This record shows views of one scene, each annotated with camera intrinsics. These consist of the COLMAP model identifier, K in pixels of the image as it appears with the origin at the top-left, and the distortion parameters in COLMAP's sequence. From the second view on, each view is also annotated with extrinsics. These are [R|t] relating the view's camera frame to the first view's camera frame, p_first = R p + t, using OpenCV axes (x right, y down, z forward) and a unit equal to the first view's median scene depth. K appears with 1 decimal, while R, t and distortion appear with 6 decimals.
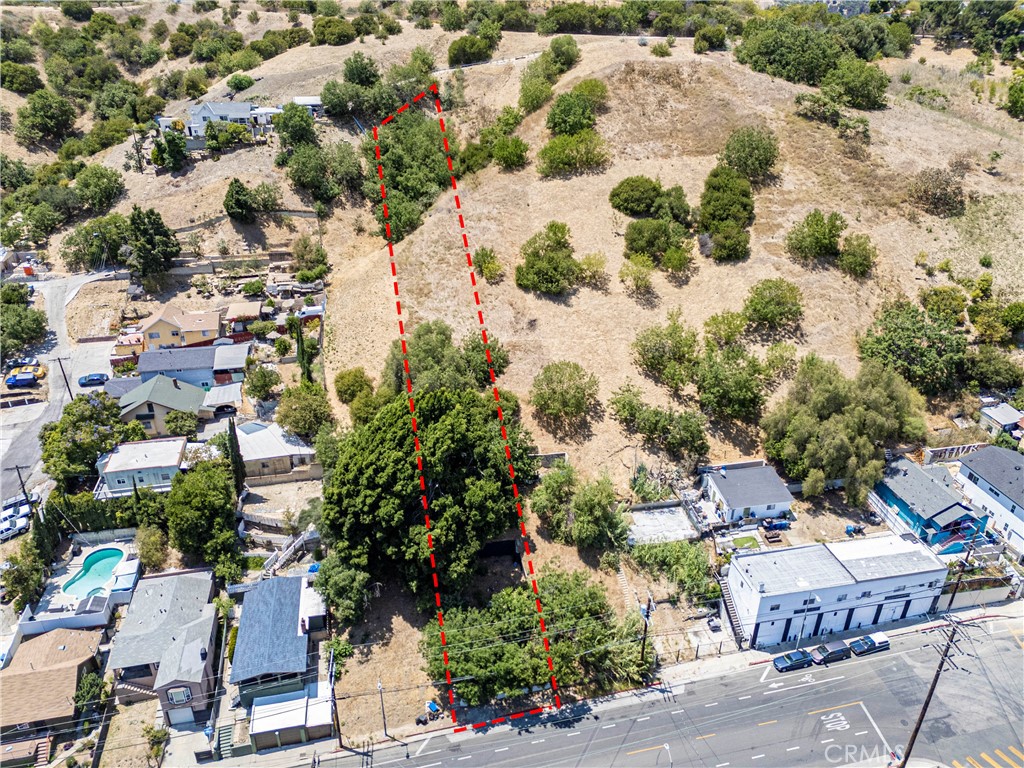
lens RADIAL K [[745.1, 0, 511.4], [0, 745.1, 380.3], [0, 0, 1]] dist [0.104440, -0.117095]
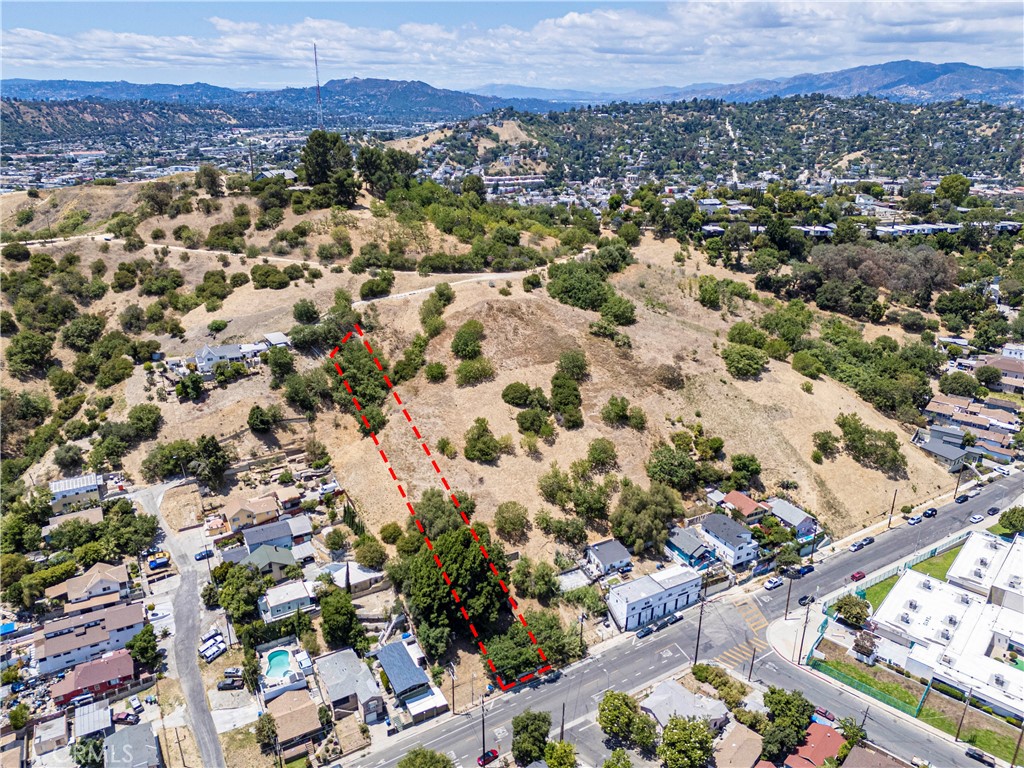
lens RADIAL K [[745.1, 0, 511.4], [0, 745.1, 380.3], [0, 0, 1]] dist [0.104440, -0.117095]
pose [[0.956231, -0.102131, 0.274210, -0.354922], [0.133620, 0.986107, -0.098683, -0.122280], [-0.260322, 0.131003, 0.956593, -0.732916]]
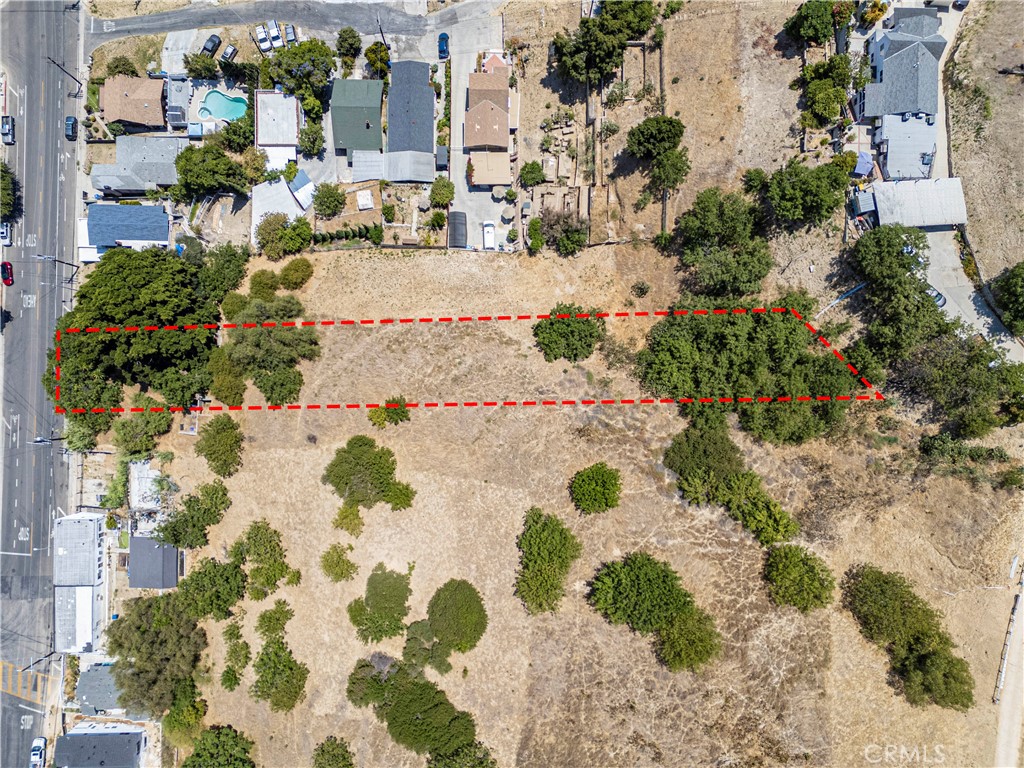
lens RADIAL K [[745.1, 0, 511.4], [0, 745.1, 380.3], [0, 0, 1]] dist [0.104440, -0.117095]
pose [[-0.204300, 0.978739, -0.018229, -0.088017], [-0.476342, -0.083127, 0.875322, -1.086082], [0.855196, 0.187511, 0.483197, 0.687668]]
